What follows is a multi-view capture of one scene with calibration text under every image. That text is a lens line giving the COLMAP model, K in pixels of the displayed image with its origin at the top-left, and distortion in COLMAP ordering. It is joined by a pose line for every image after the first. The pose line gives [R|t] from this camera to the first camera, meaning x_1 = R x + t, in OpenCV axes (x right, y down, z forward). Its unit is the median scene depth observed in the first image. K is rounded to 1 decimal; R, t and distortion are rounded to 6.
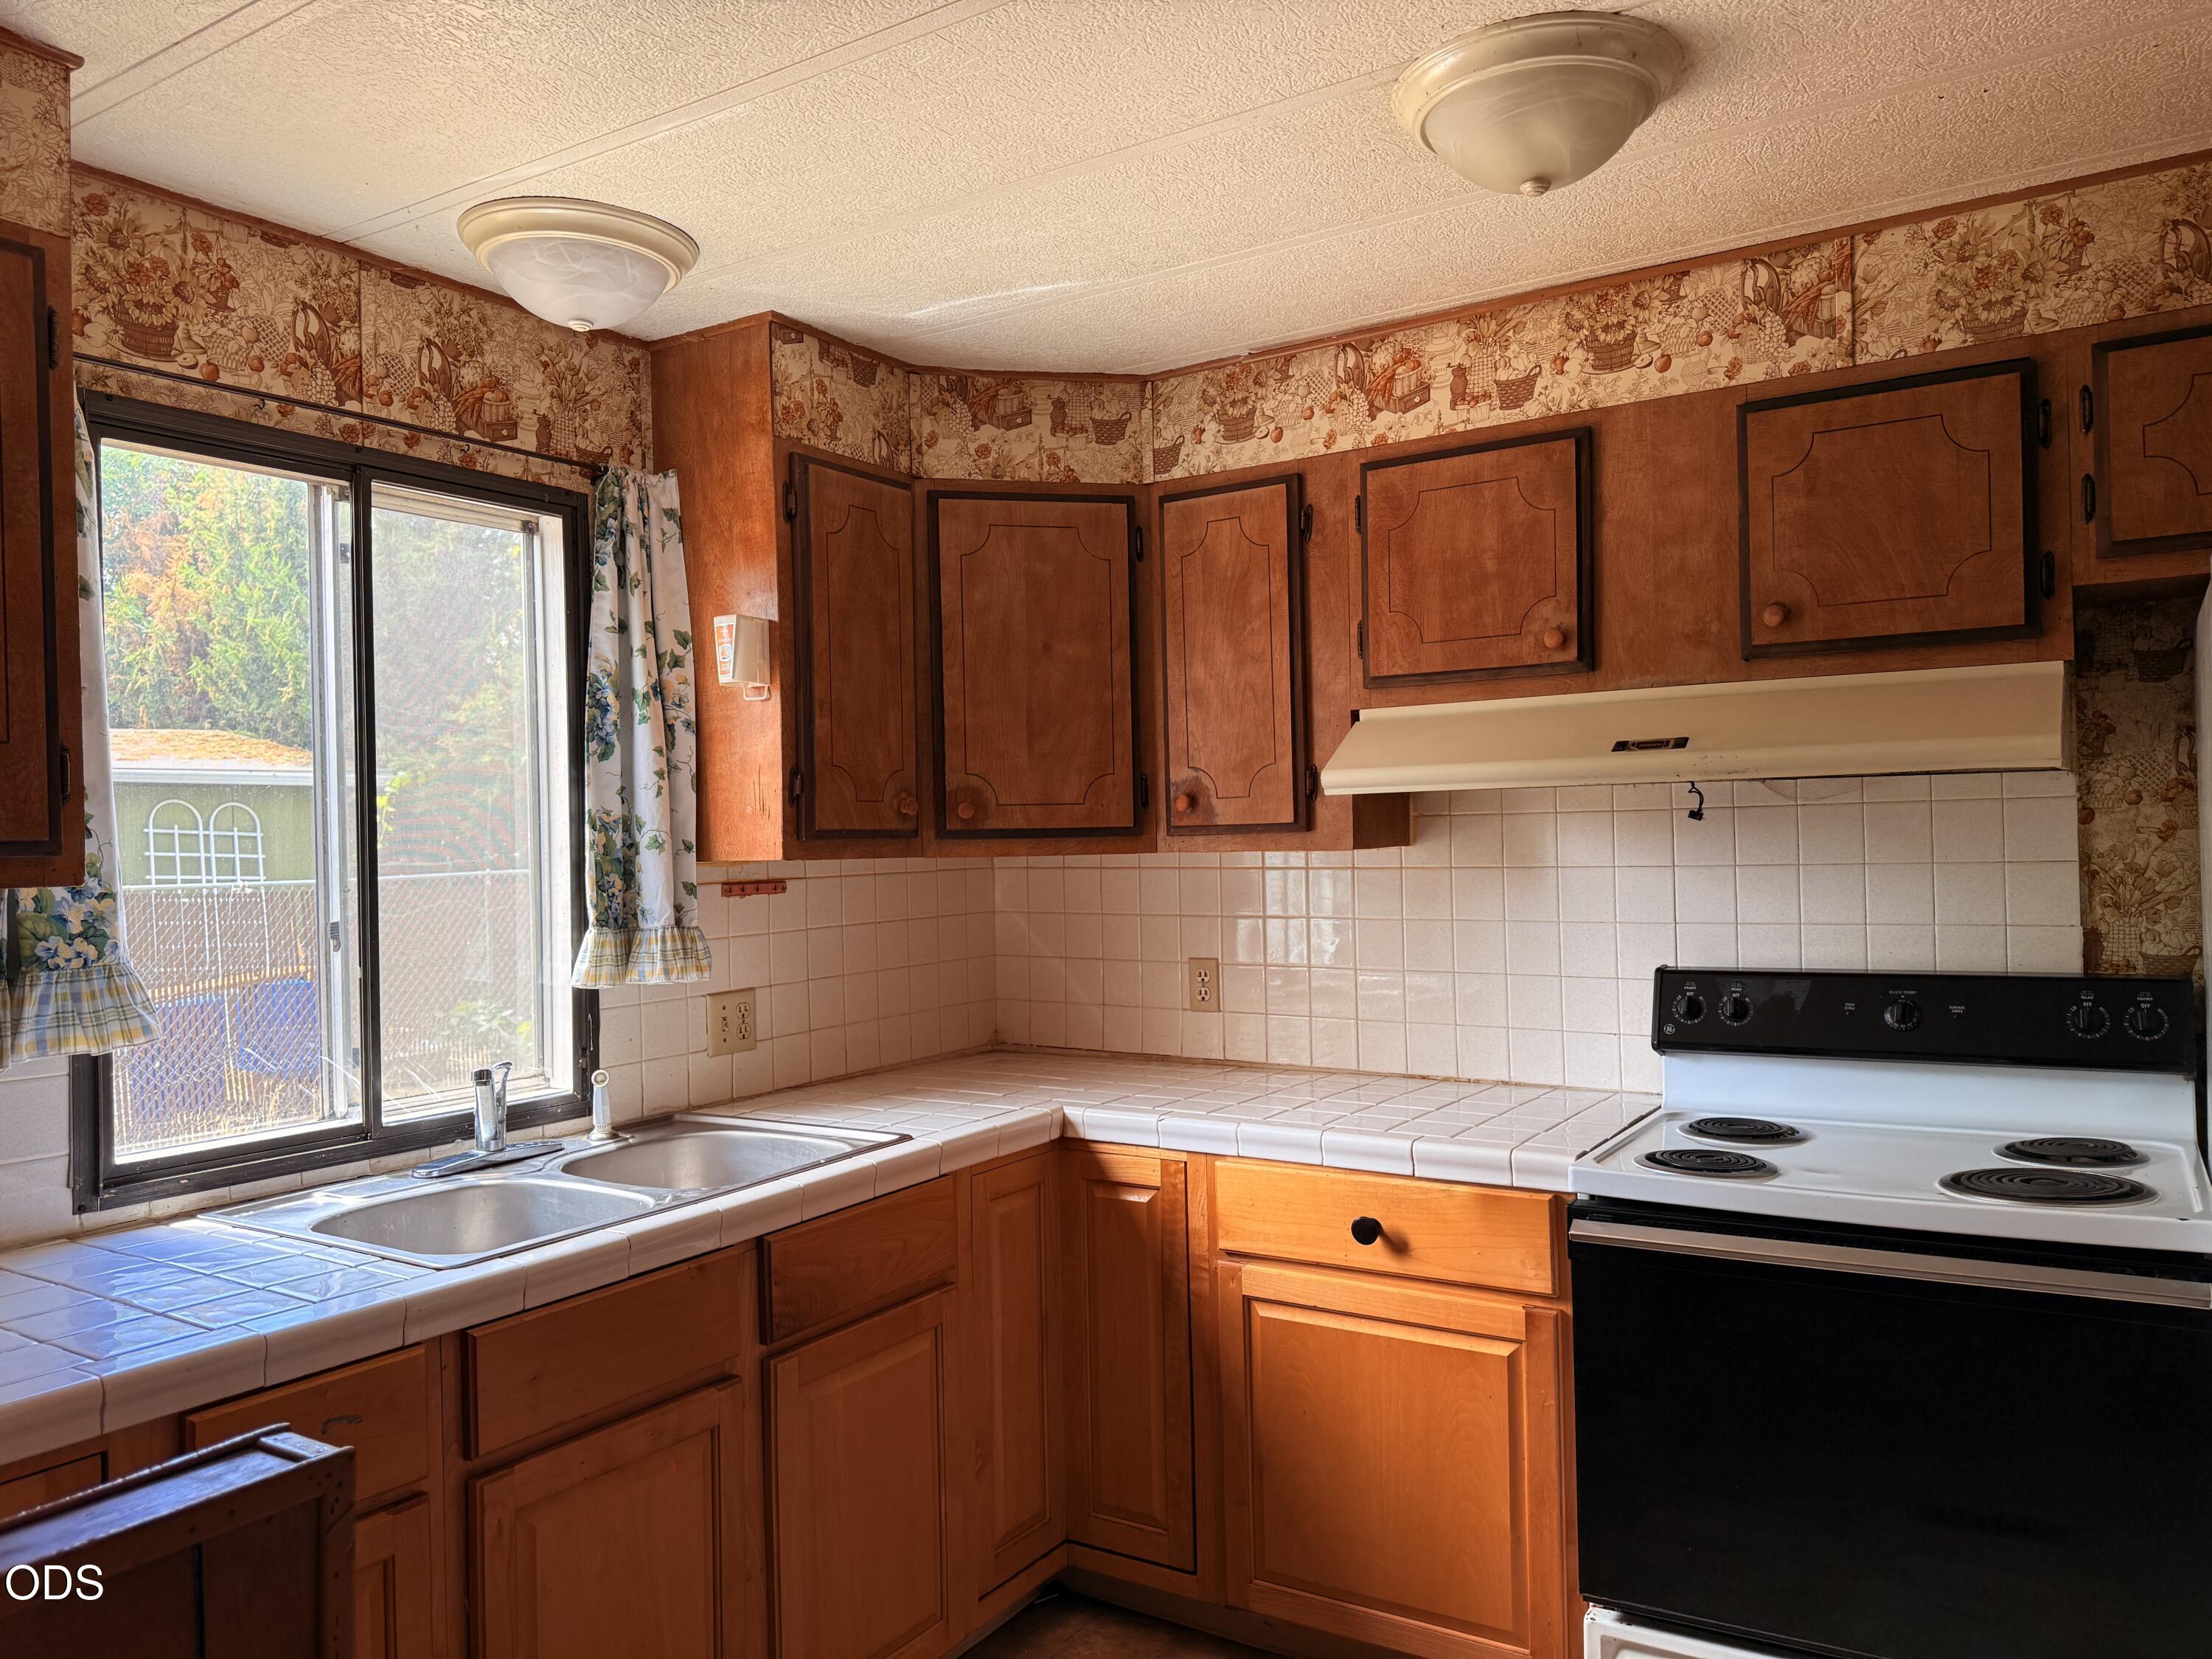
lens RADIAL K [[1558.6, 0, 1106.0], [0, 1558.6, 829.5], [0, 0, 1]] dist [0.081825, -0.100719]
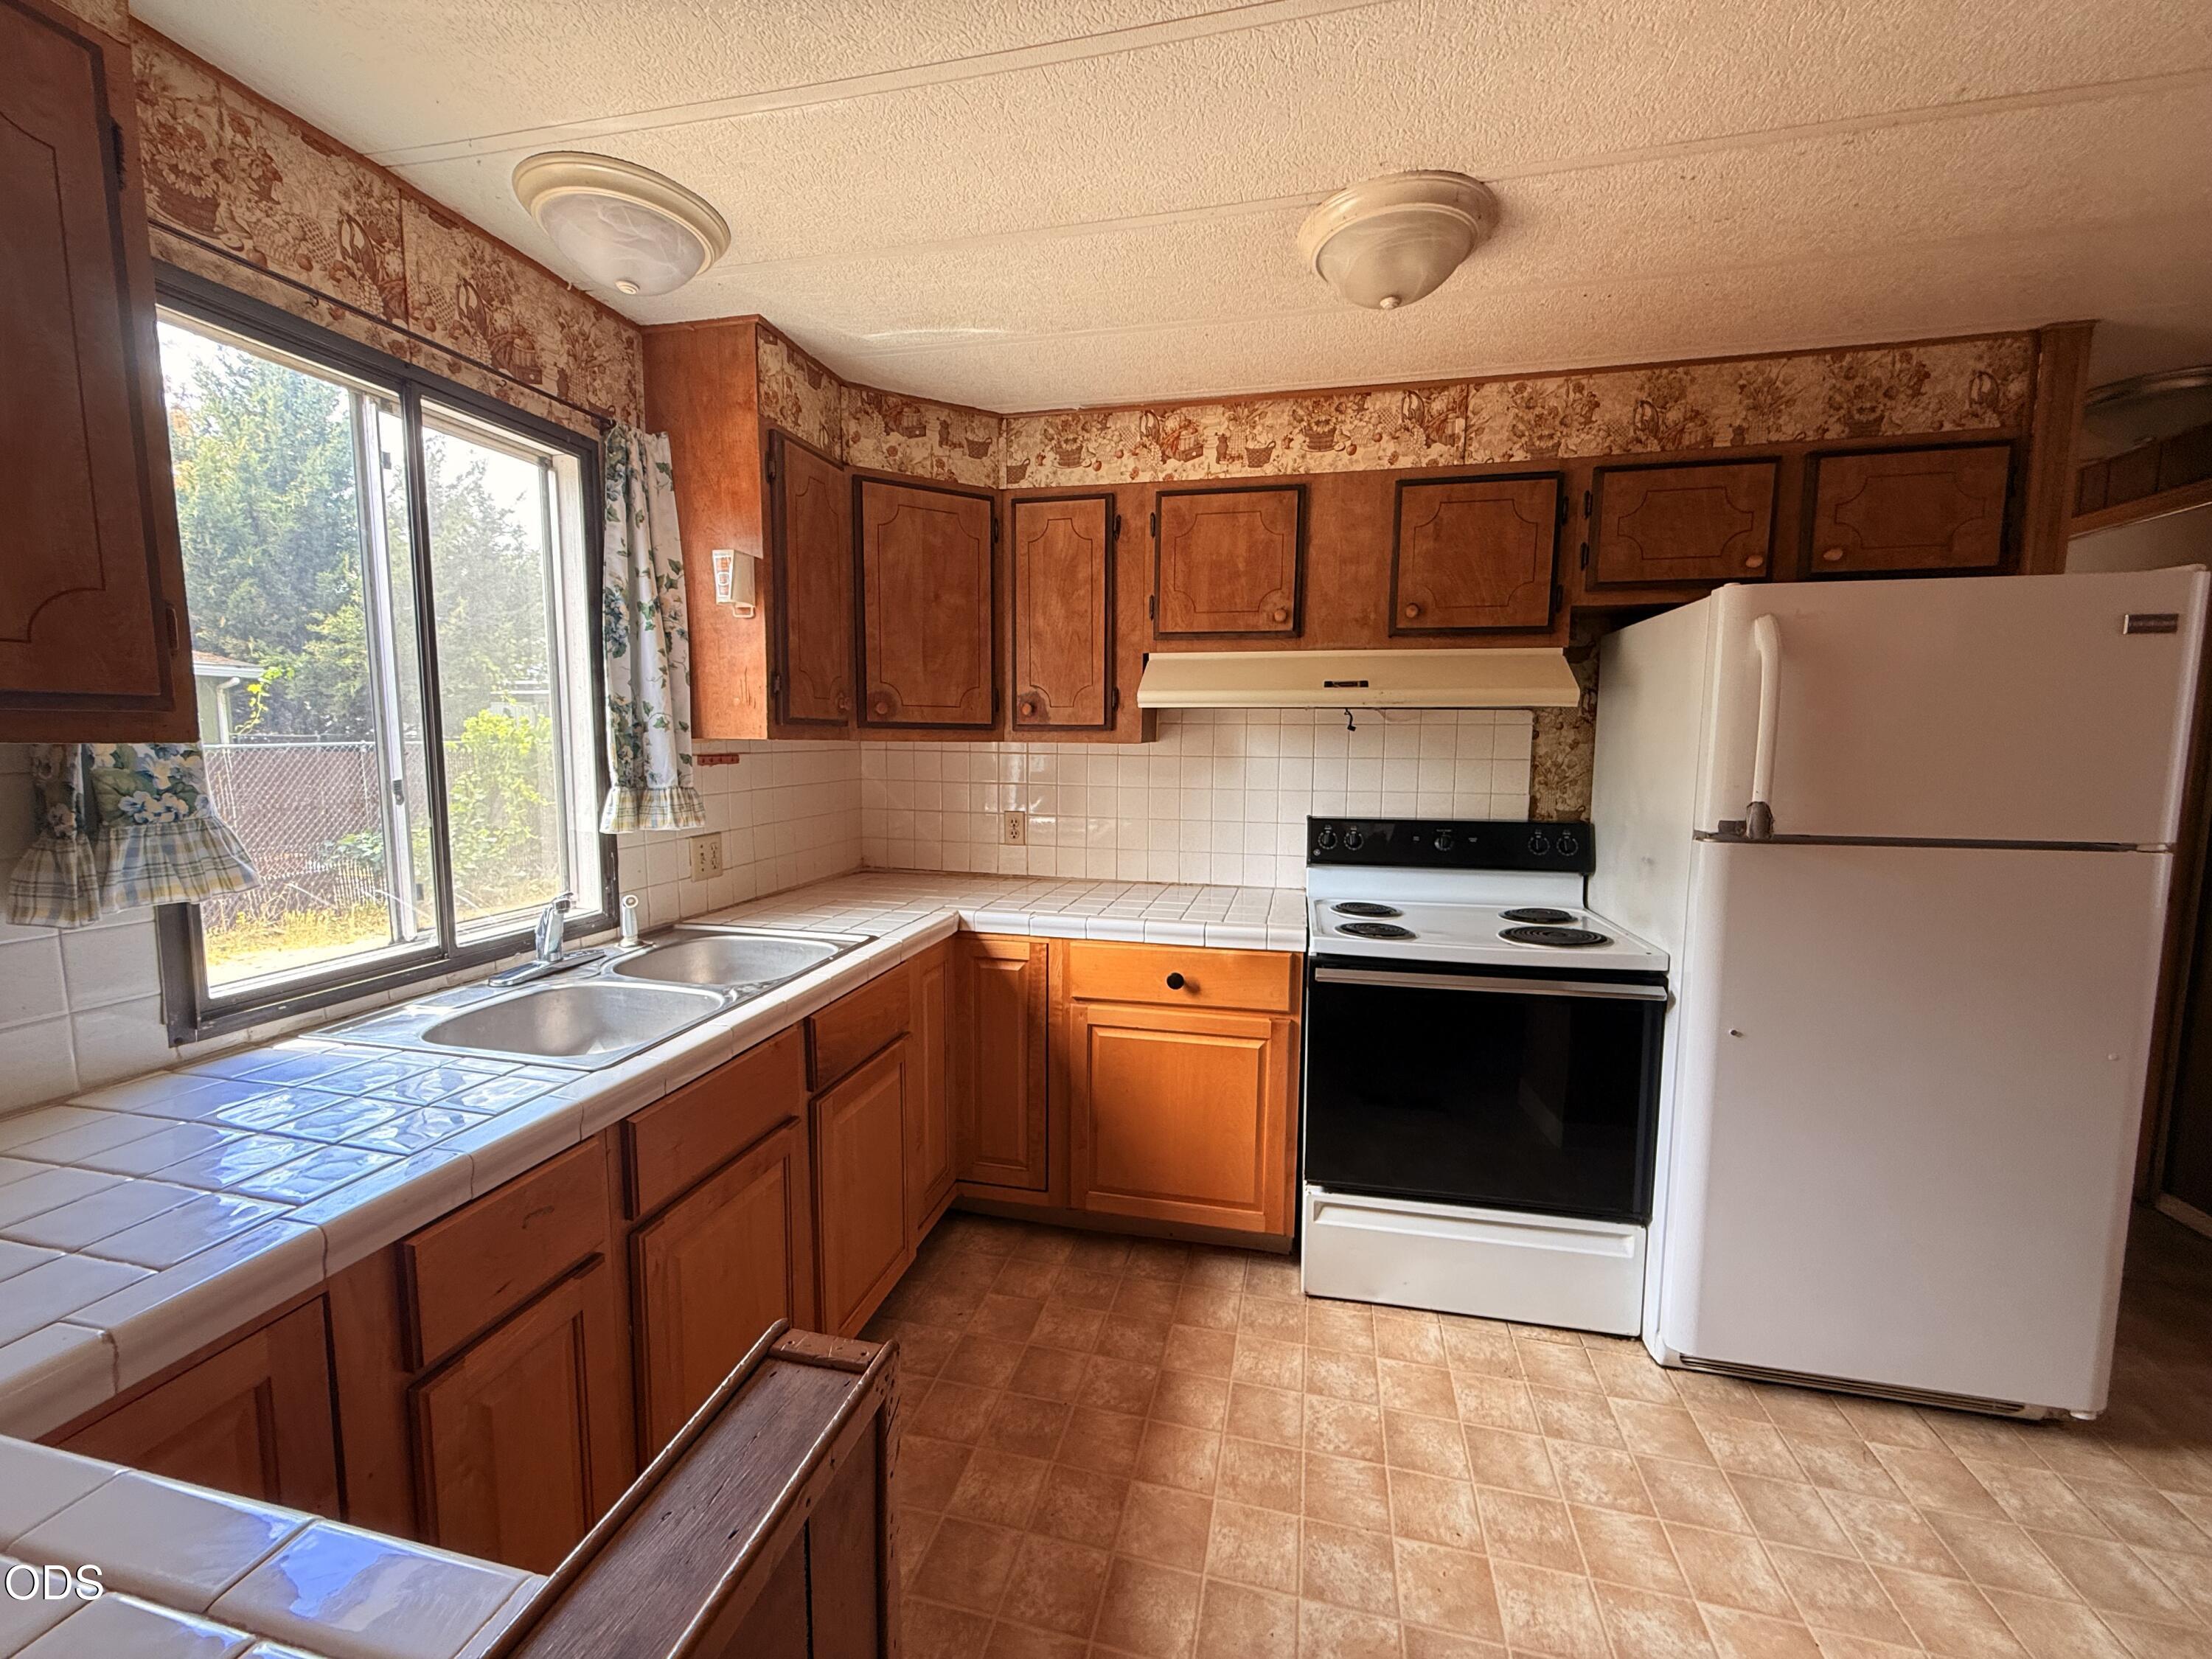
lens RADIAL K [[883.3, 0, 1097.4], [0, 883.3, 827.7], [0, 0, 1]] dist [0.003029, -0.000111]
pose [[0.942323, -0.004728, 0.334672, -0.206453], [-0.031060, 0.994350, 0.101501, 0.009847], [-0.333261, -0.106042, 0.936852, 0.190300]]
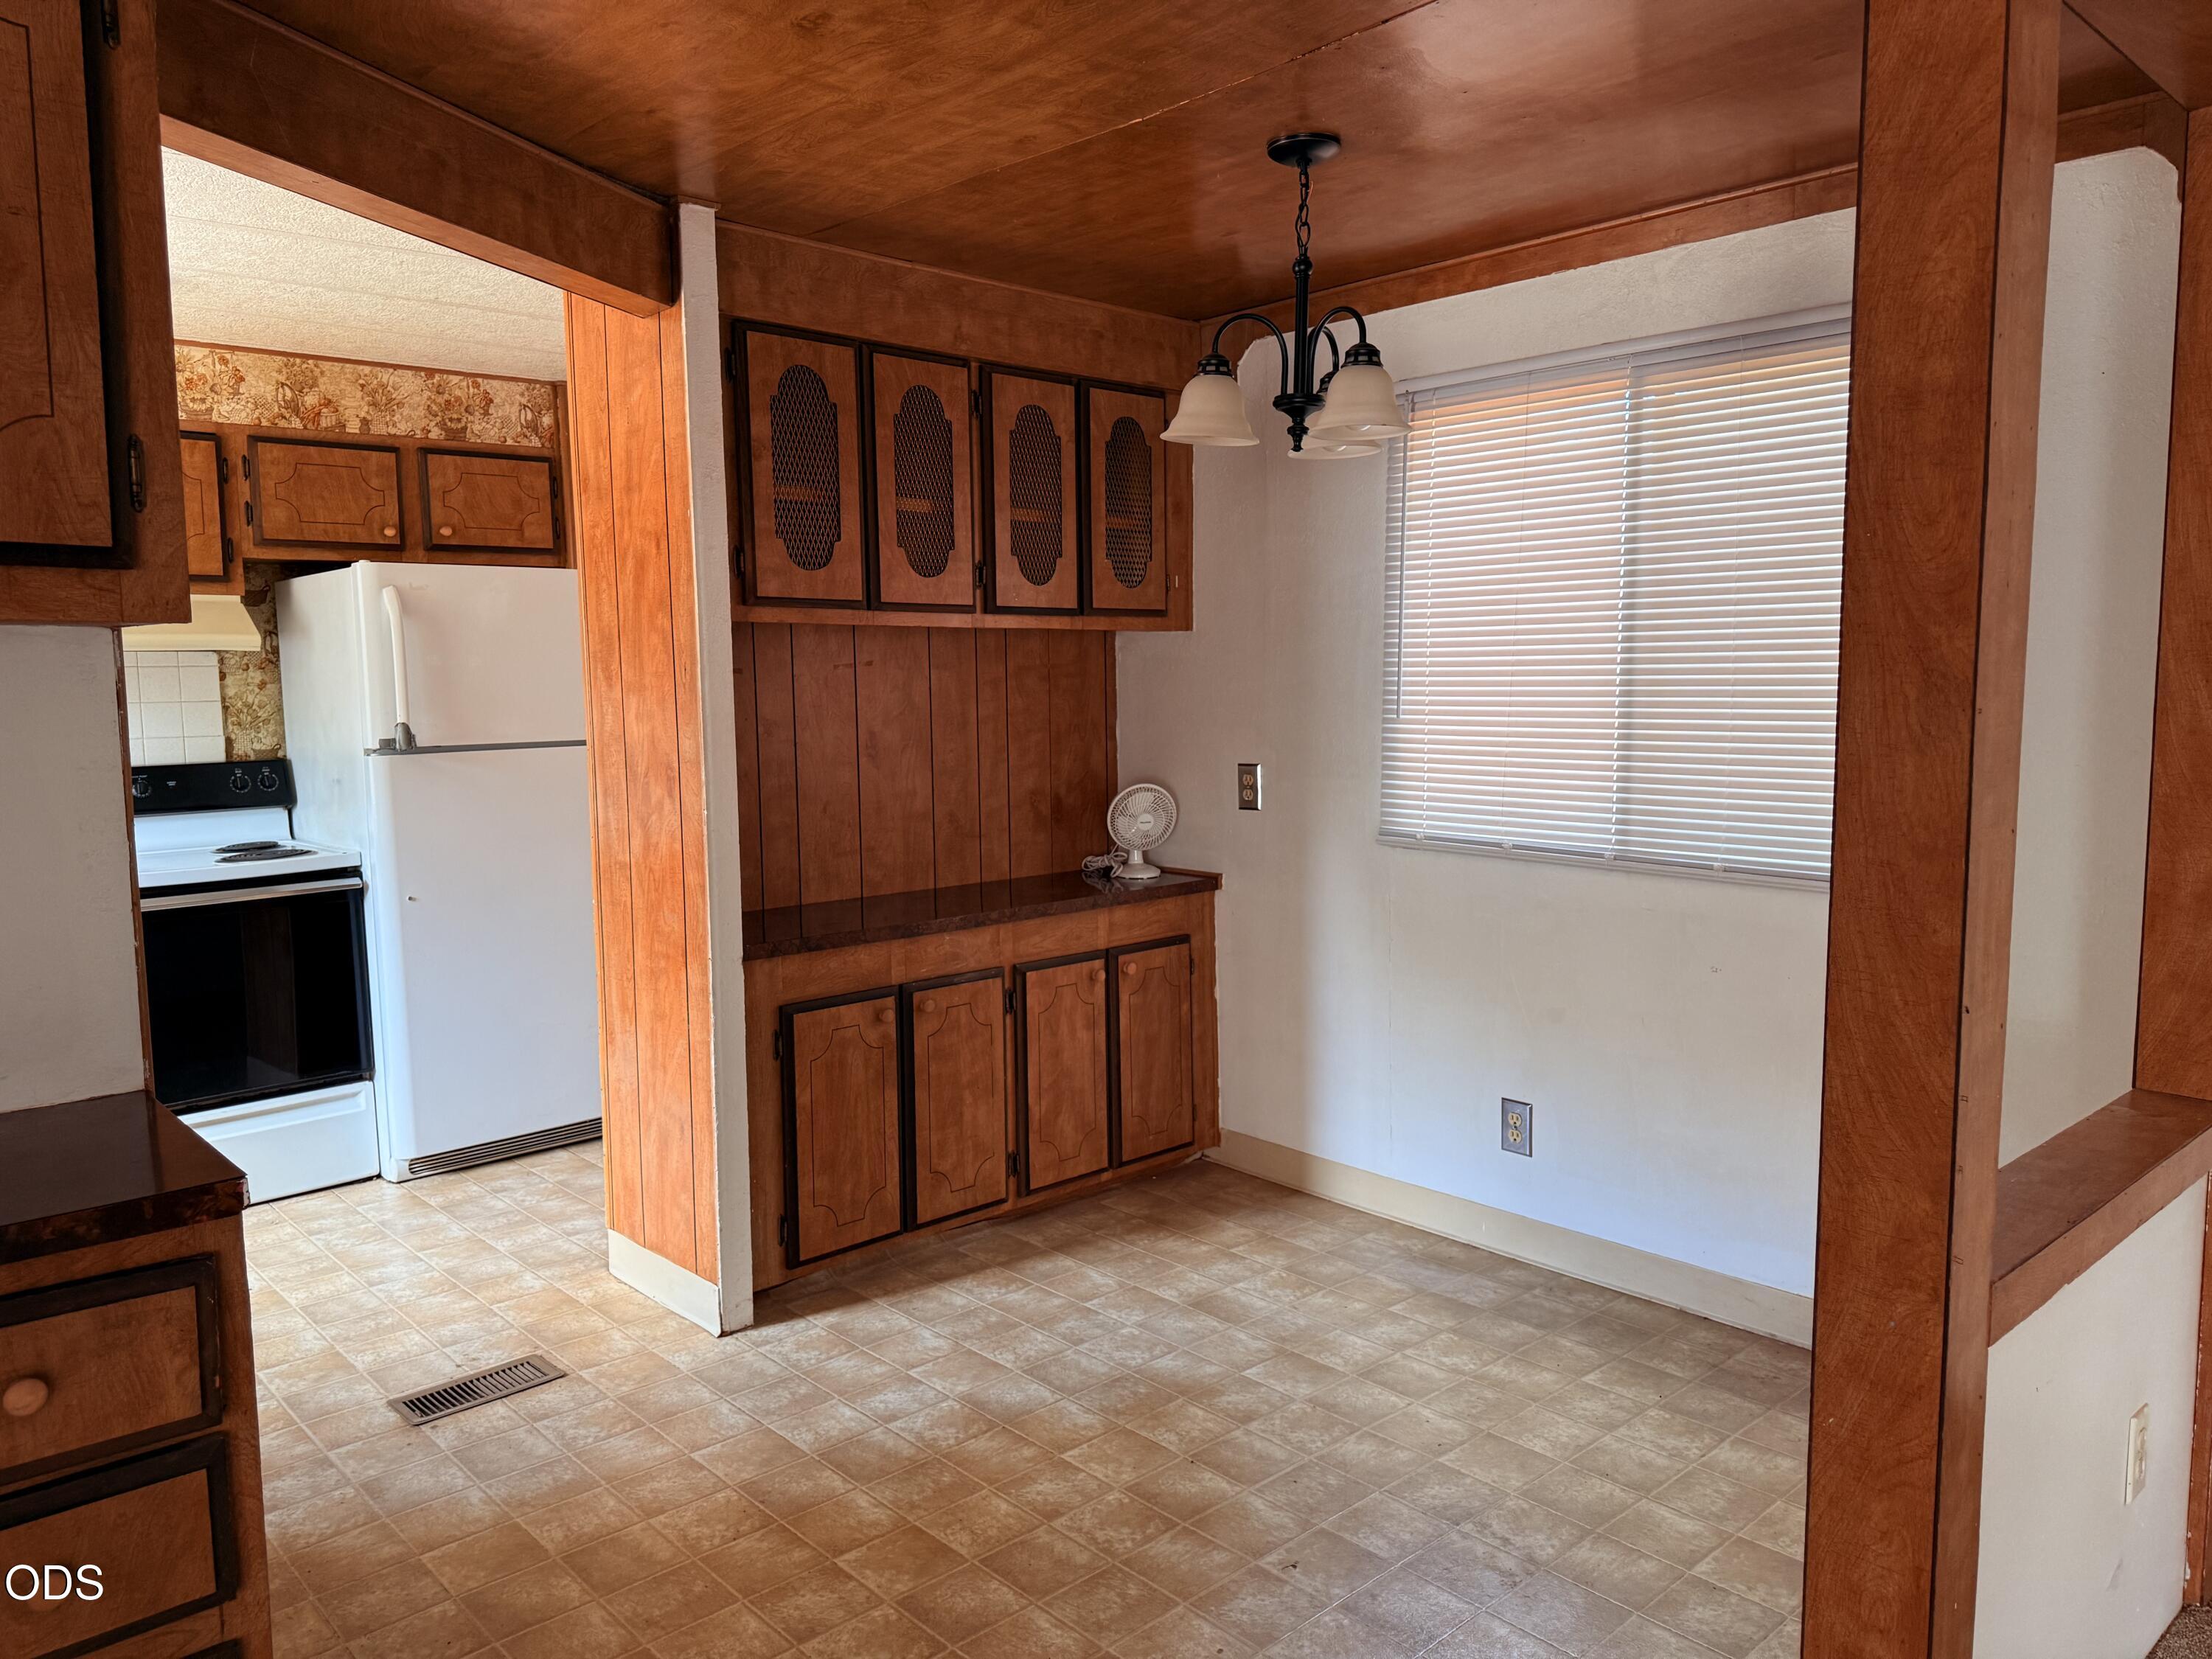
lens RADIAL K [[1559.3, 0, 1106.0], [0, 1559.3, 829.5], [0, 0, 1]] dist [0.008219, -0.007241]
pose [[0.242852, -0.078105, 0.966914, -0.911175], [0.000715, 0.996767, 0.080337, 0.023581], [-0.970063, -0.018818, 0.242123, -0.452971]]
